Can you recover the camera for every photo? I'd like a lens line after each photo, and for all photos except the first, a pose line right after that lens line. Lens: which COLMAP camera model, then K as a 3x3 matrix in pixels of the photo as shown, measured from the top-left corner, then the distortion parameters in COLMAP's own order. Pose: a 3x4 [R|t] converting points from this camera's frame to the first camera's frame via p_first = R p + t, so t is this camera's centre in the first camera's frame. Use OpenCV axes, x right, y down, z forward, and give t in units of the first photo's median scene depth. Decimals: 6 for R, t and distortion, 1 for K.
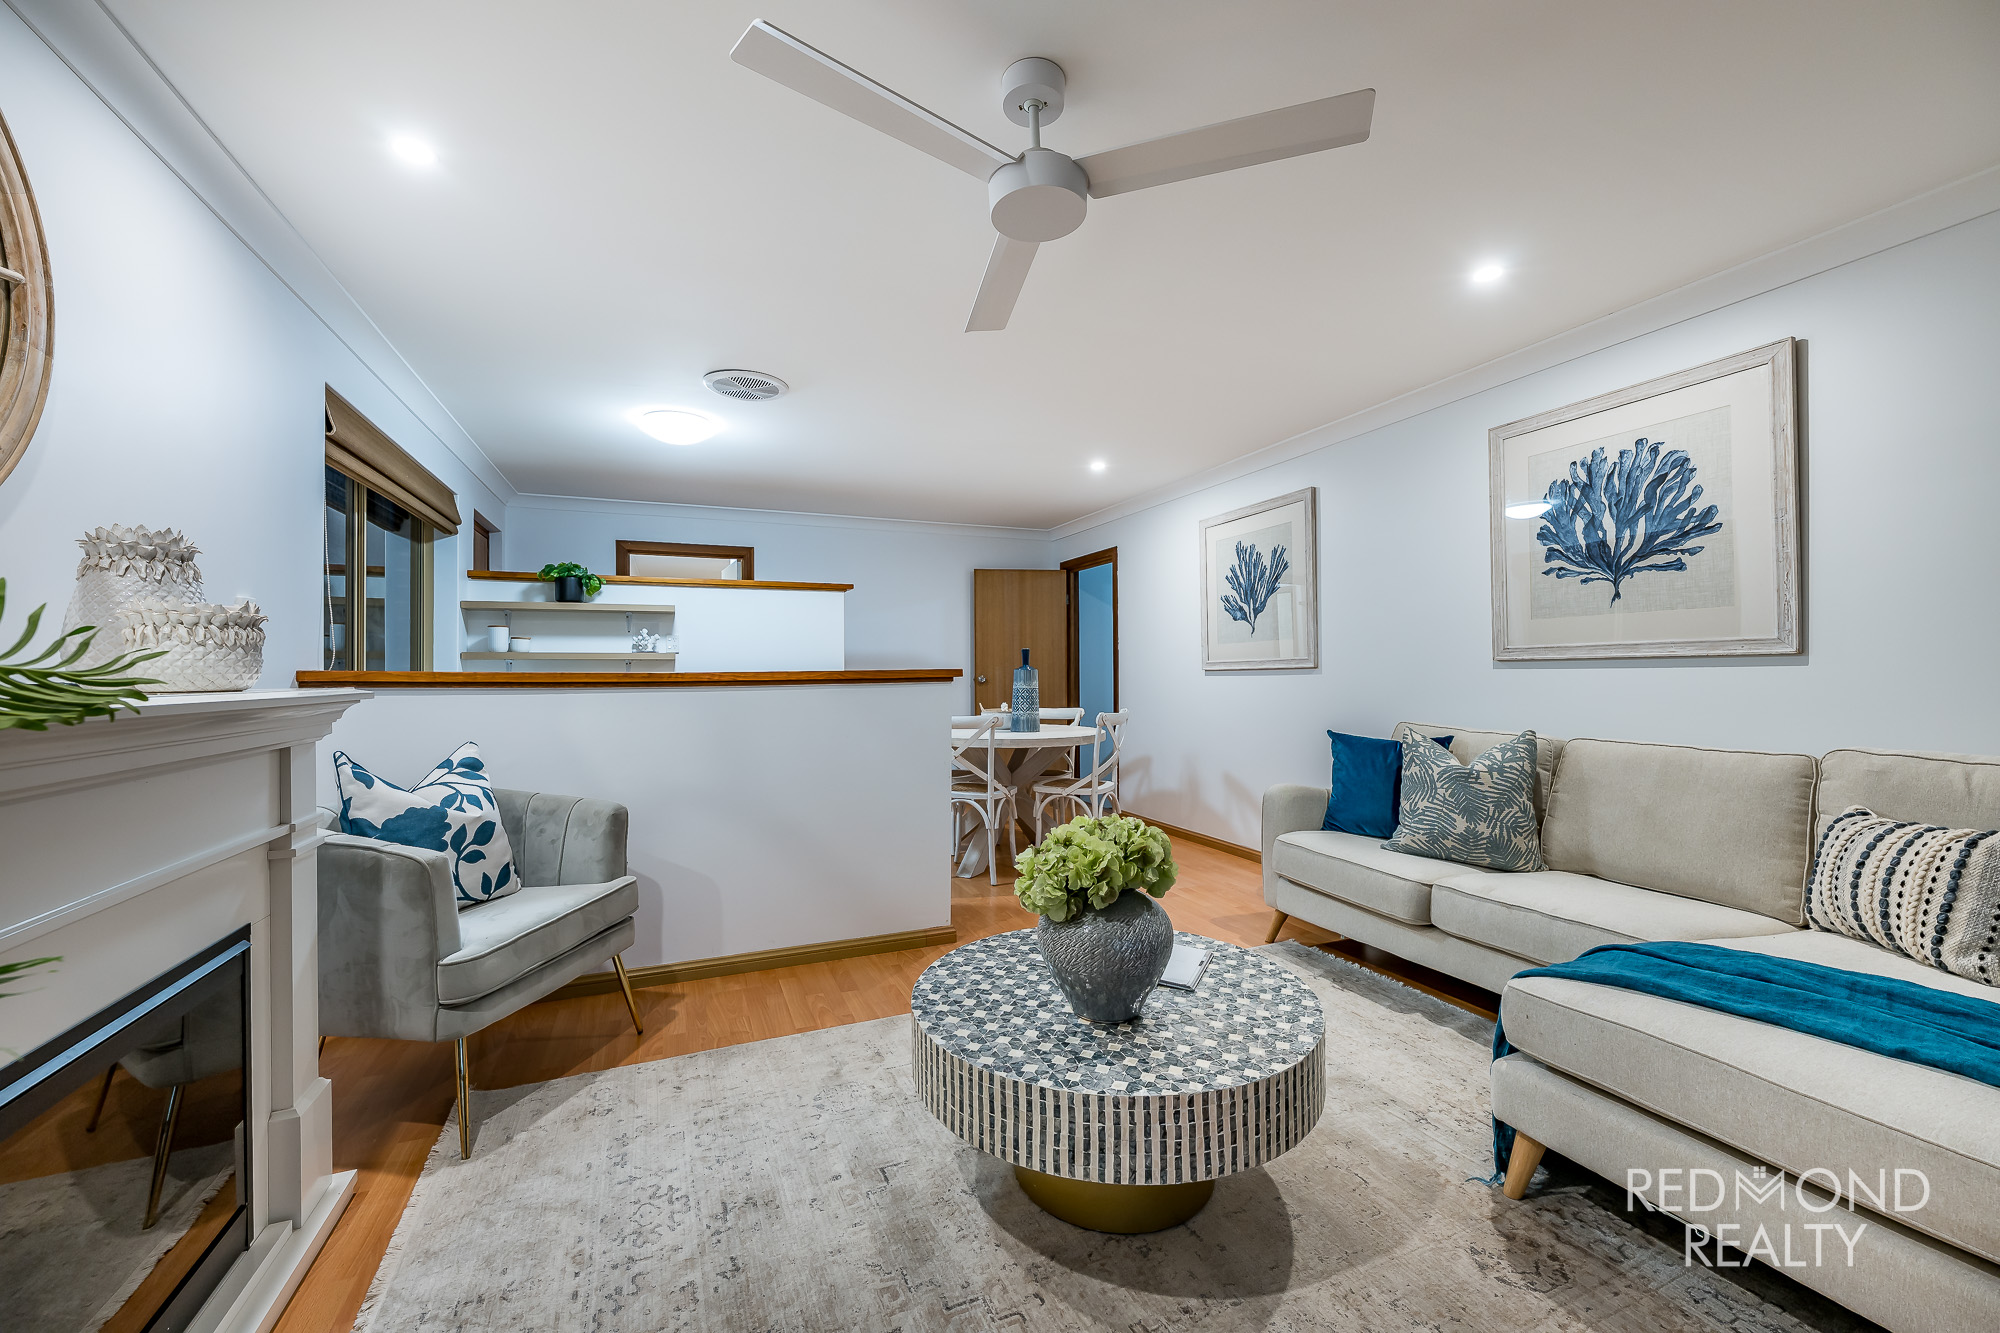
lens RADIAL K [[790.6, 0, 1000.6], [0, 790.6, 666.2], [0, 0, 1]] dist [-0.001021, -0.000083]
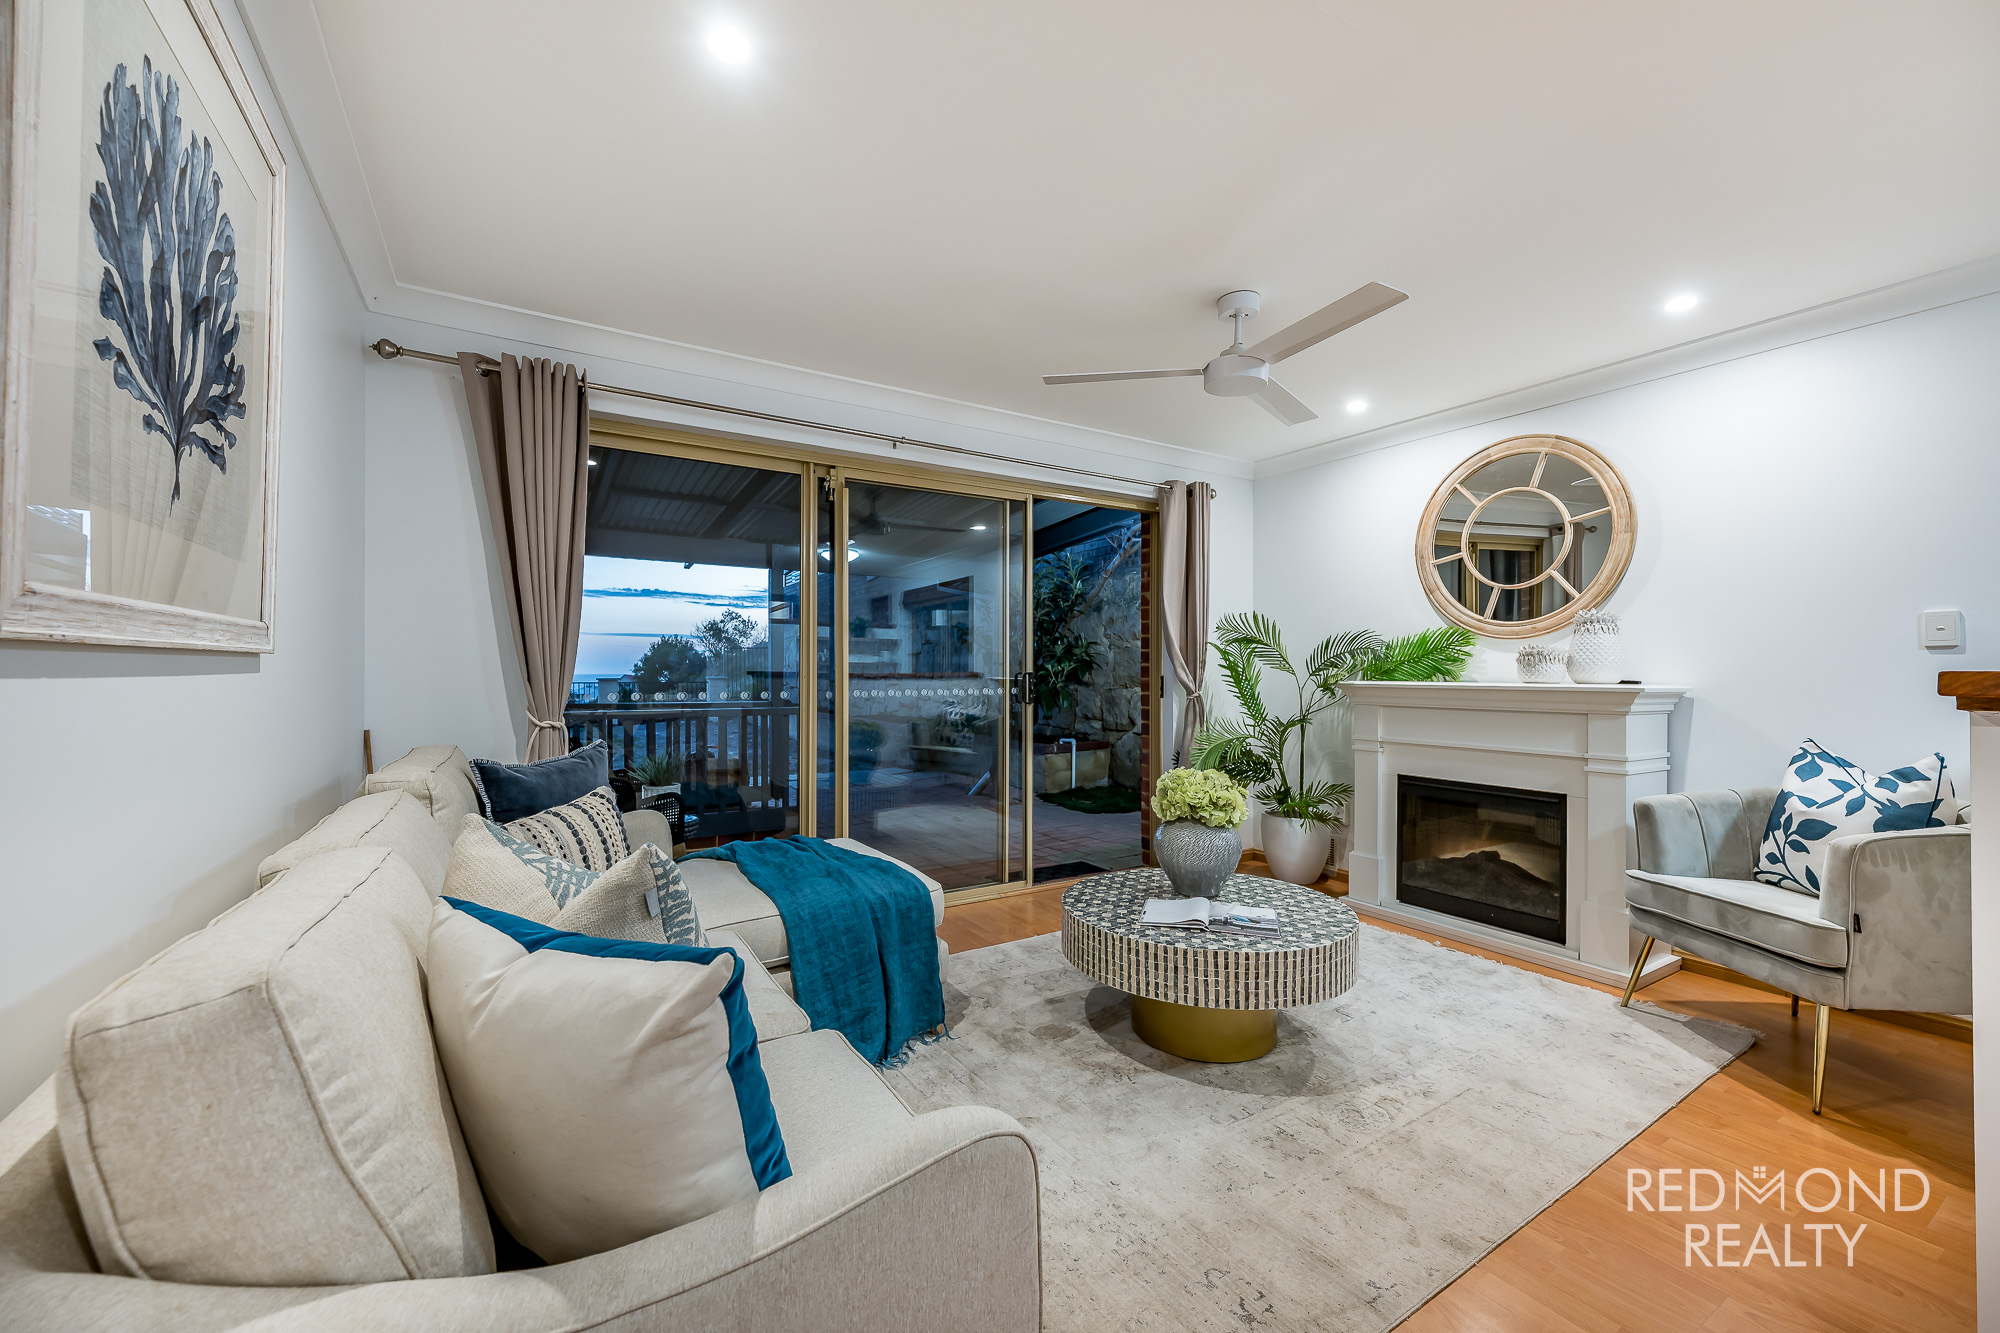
lens RADIAL K [[790.6, 0, 1005.8], [0, 790.6, 666.9], [0, 0, 1]] dist [-0.001021, -0.000083]
pose [[-0.986749, 0.002015, -0.162239, 0.718140], [0.004038, 0.999918, -0.012142, 0.005826], [0.162201, -0.012637, -0.986677, 2.353617]]
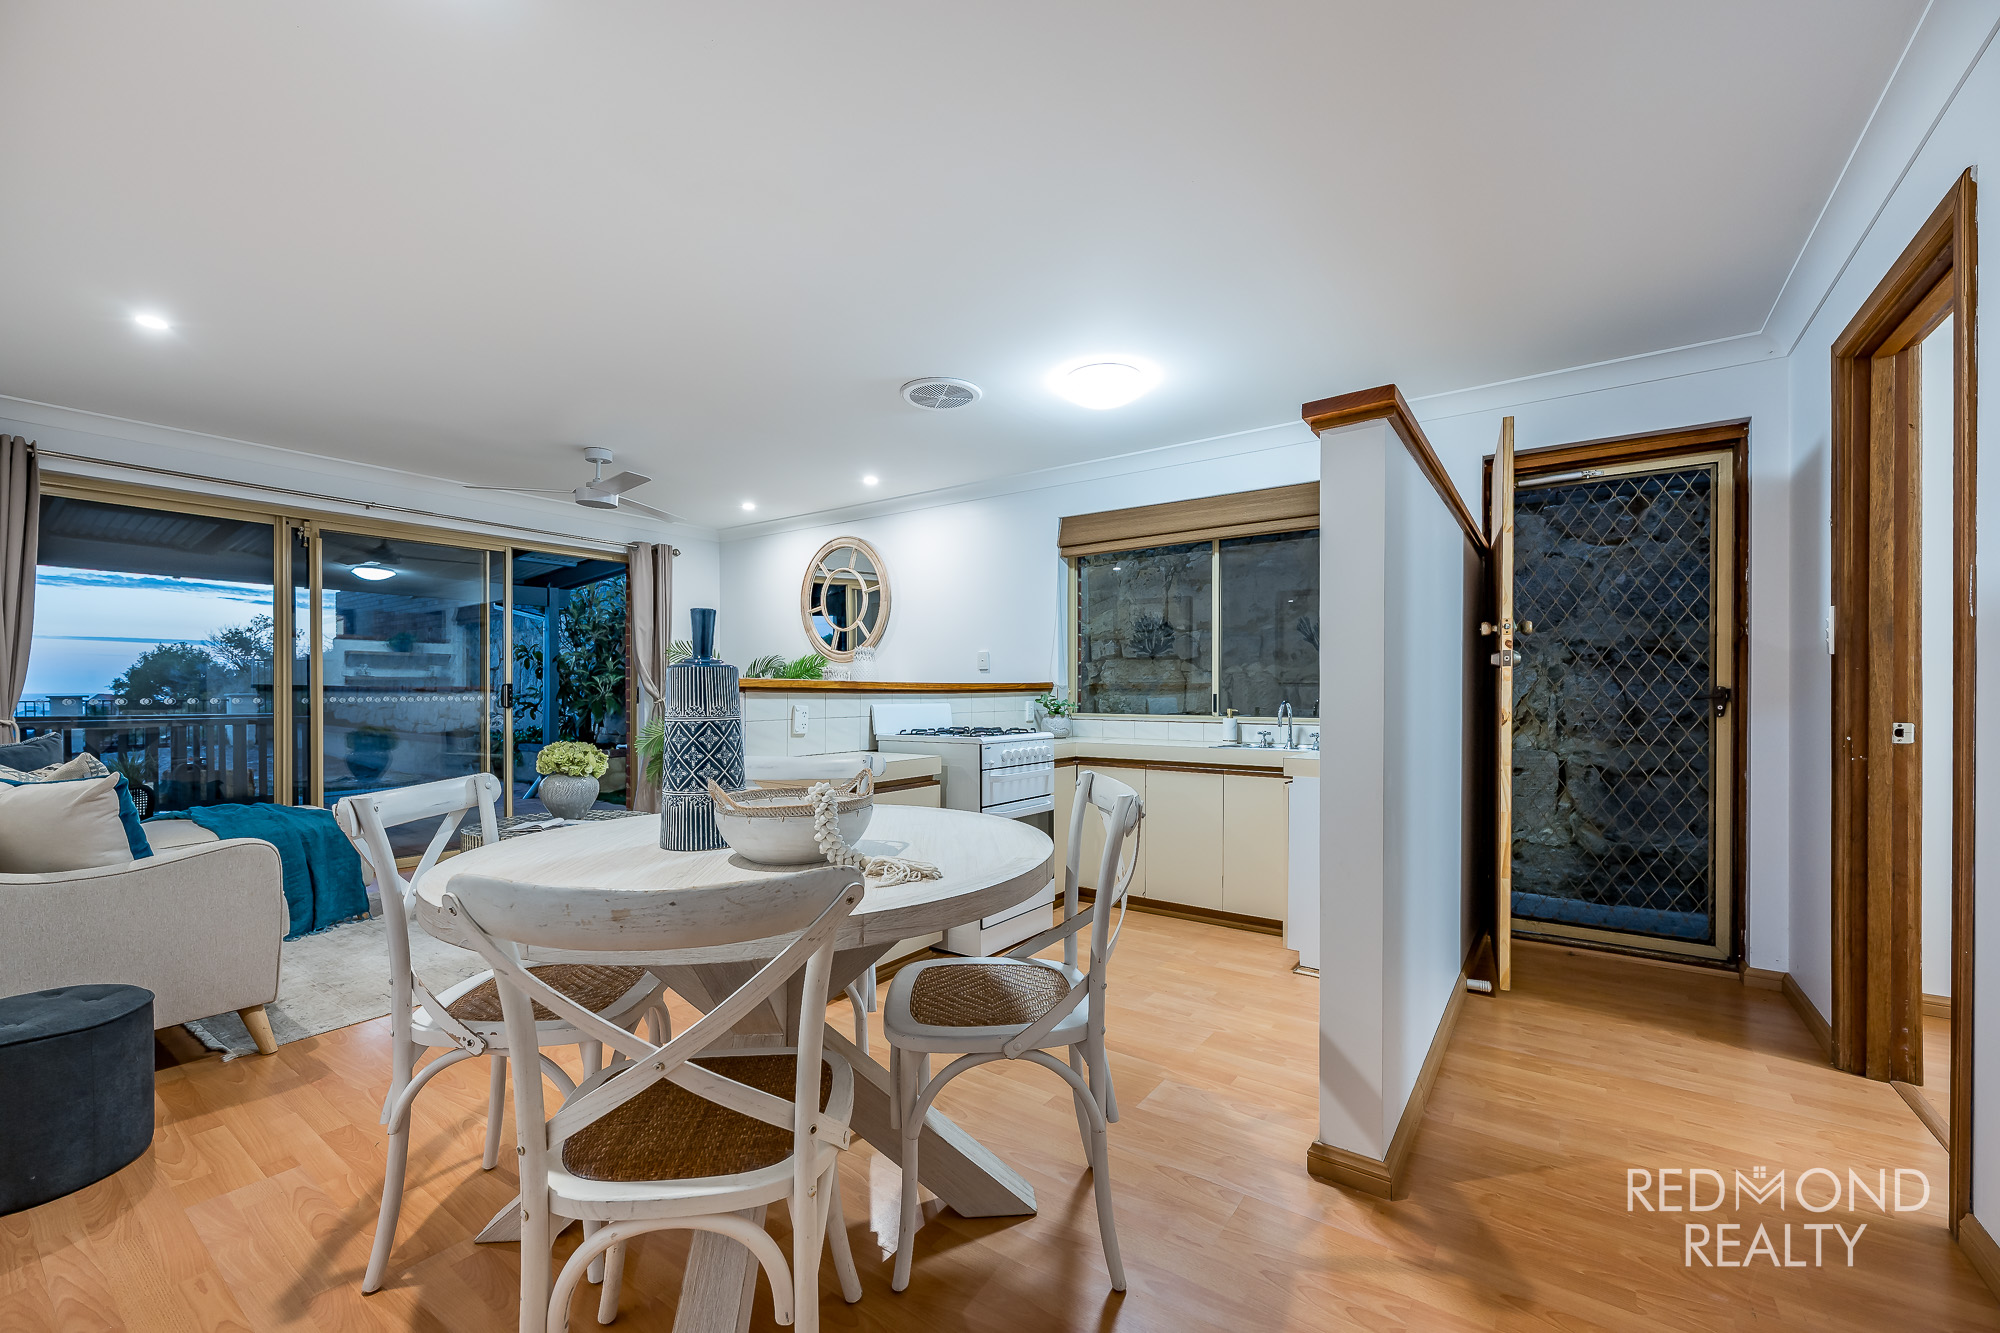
lens RADIAL K [[790.6, 0, 997.0], [0, 790.6, 692.1], [0, 0, 1]] dist [-0.001021, -0.000083]
pose [[-0.845664, 0.007186, -0.533667, 0.280692], [0.007791, 0.999969, 0.001118, 0.039359], [0.533659, -0.003212, -0.845694, 3.718689]]
